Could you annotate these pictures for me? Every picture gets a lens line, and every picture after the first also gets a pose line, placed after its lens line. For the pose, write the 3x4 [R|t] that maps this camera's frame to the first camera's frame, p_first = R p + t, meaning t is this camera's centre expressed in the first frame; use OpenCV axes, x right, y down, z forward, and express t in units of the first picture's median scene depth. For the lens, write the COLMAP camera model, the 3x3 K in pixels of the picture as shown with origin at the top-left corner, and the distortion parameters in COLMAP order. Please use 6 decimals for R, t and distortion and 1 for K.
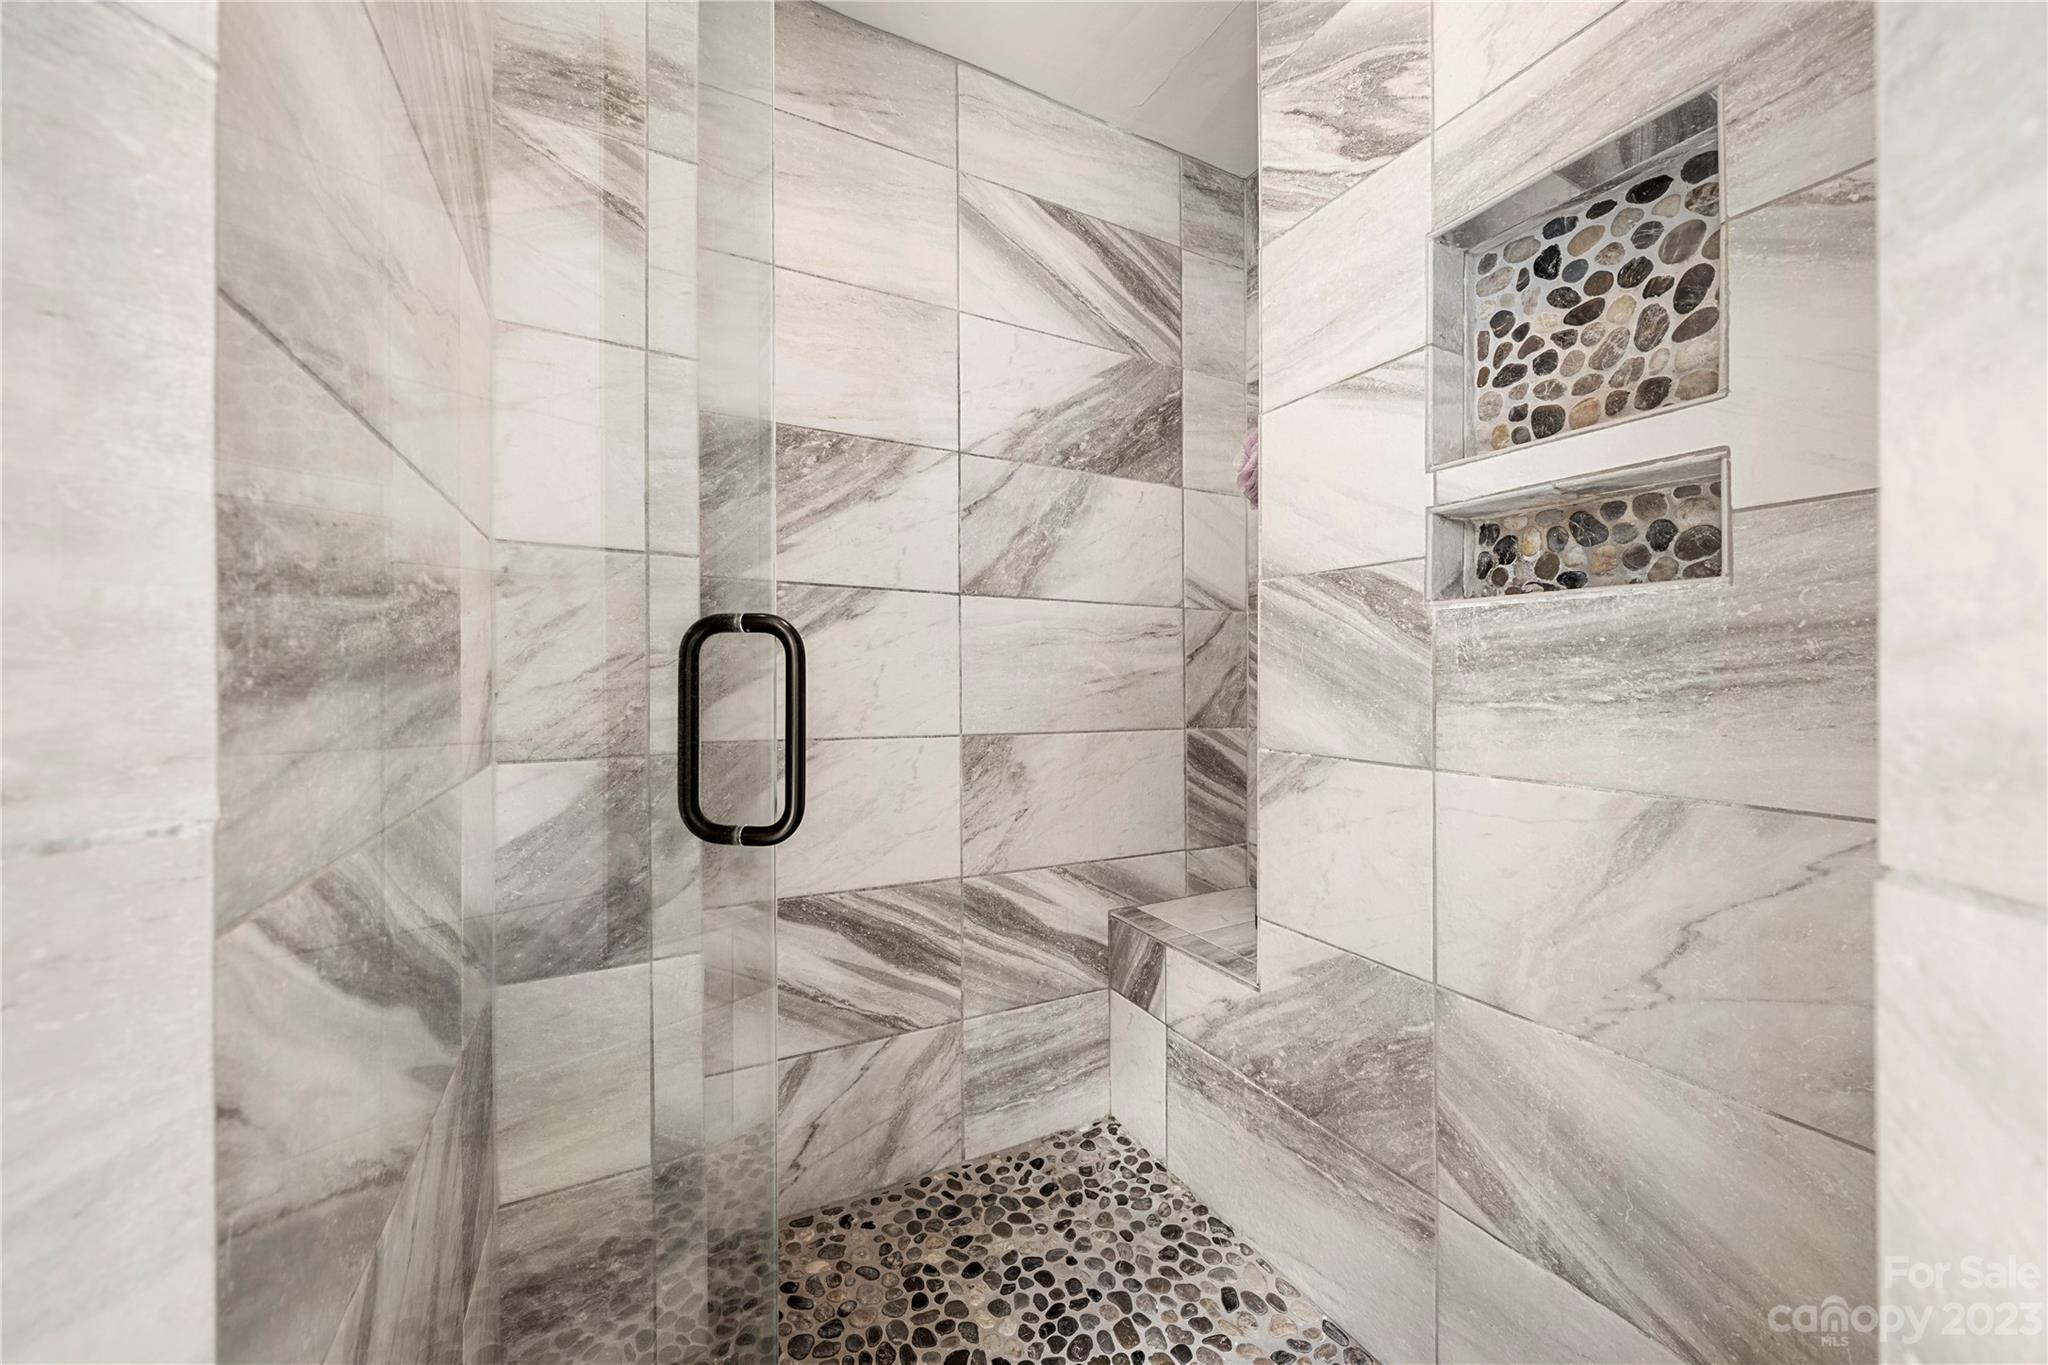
lens RADIAL K [[768.9, 0, 1028.0], [0, 768.9, 679.8], [0, 0, 1]] dist [0.003034, -0.000174]
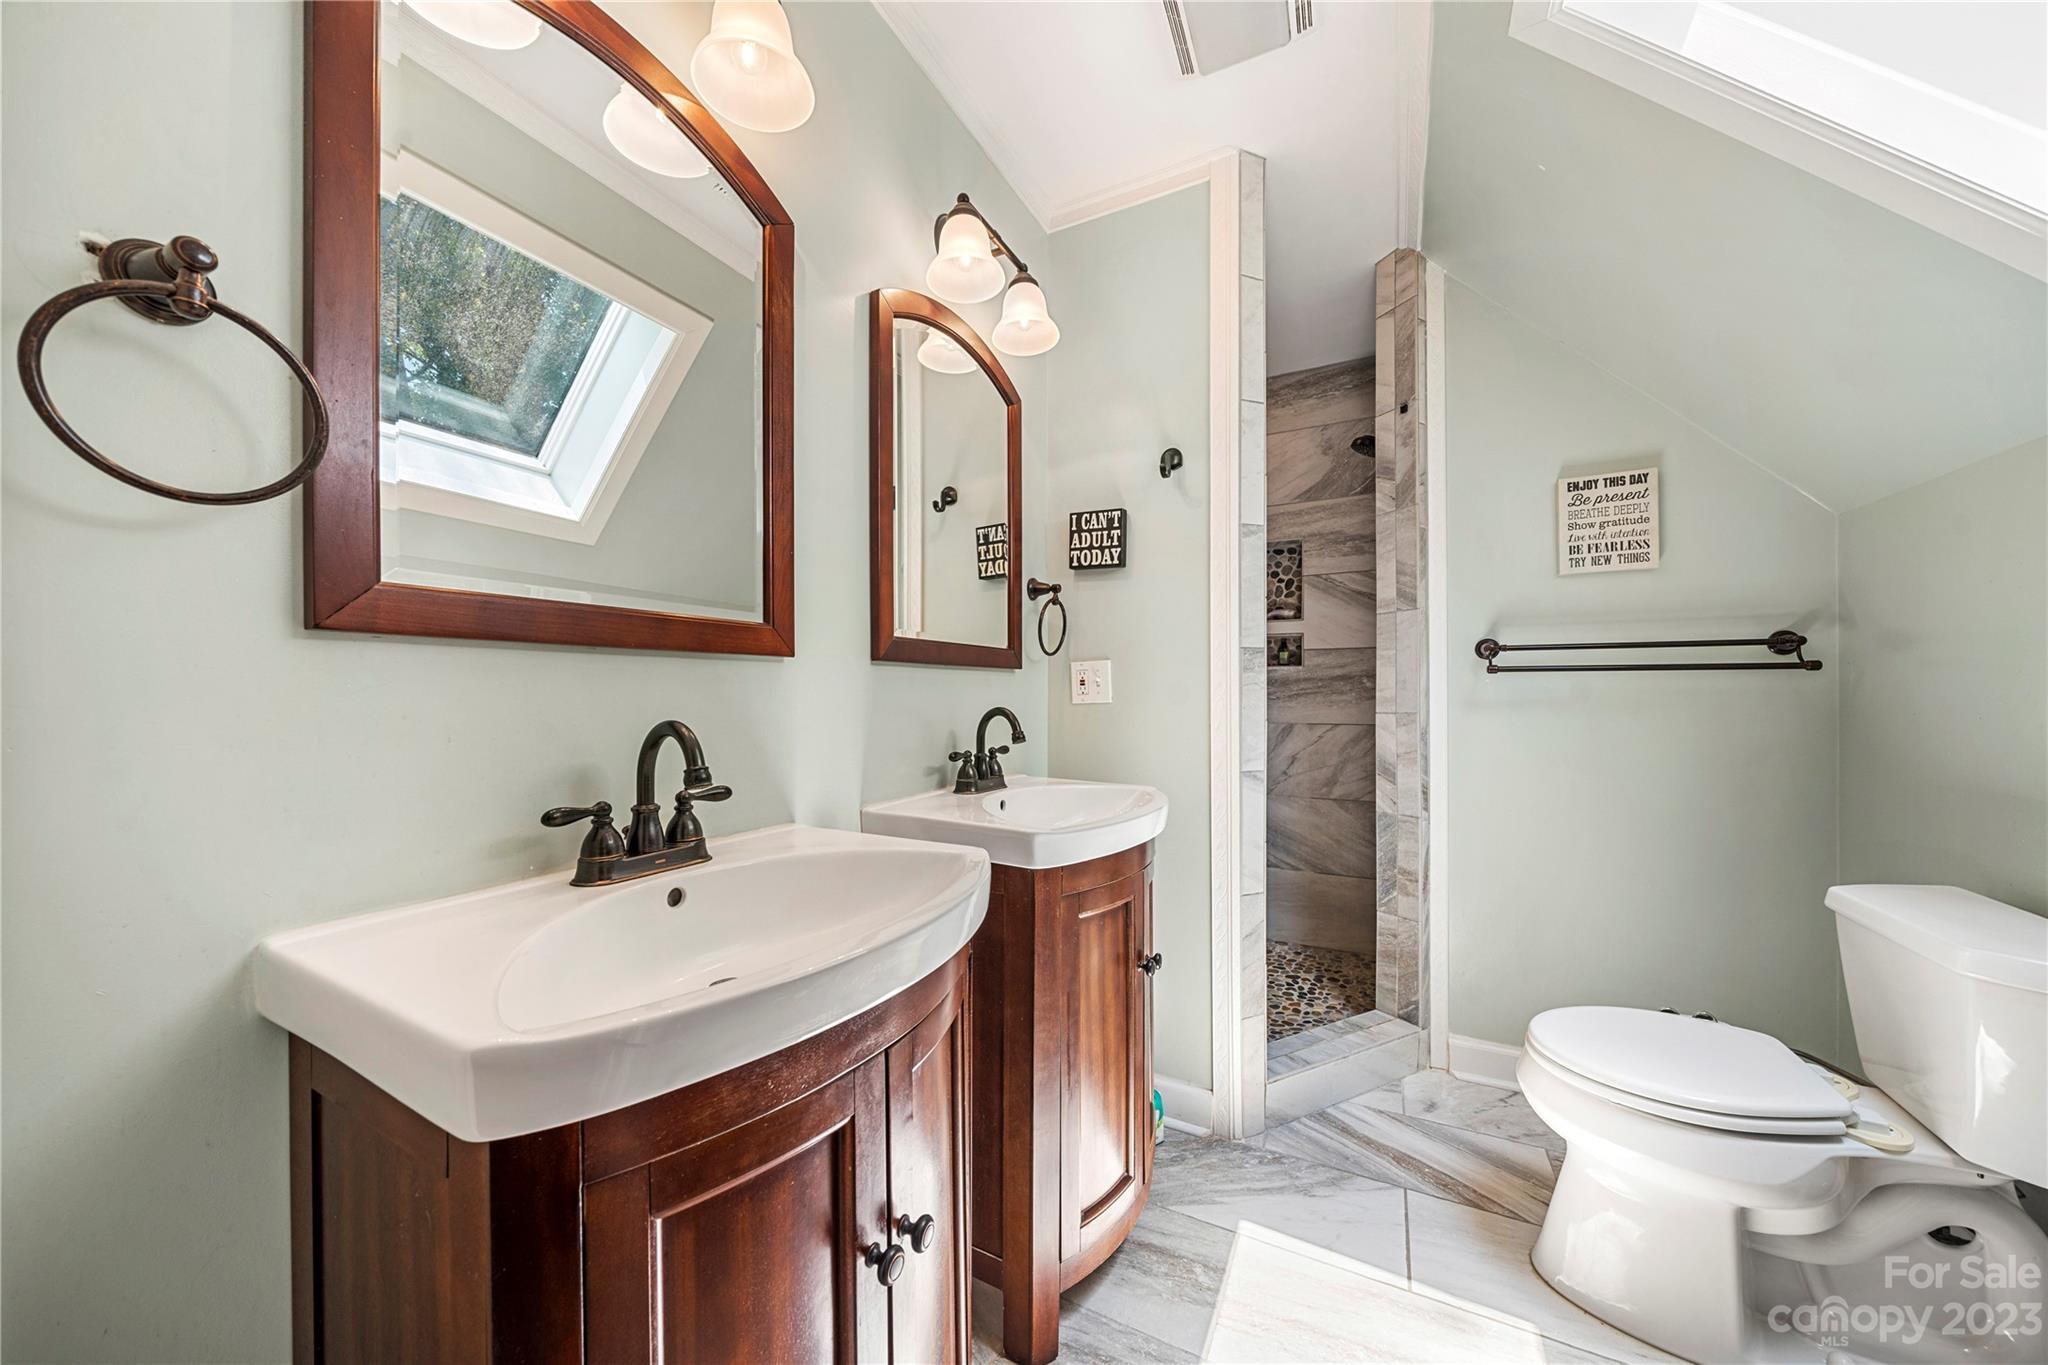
lens RADIAL K [[711.8, 0, 1020.9], [0, 711.8, 694.3], [0, 0, 1]] dist [-0.001038, 0.000167]
pose [[0.821805, 0.009114, 0.569697, -2.325771], [-0.011516, 0.999934, 0.000615, 0.024723], [-0.569653, -0.007066, 0.821855, -1.158017]]
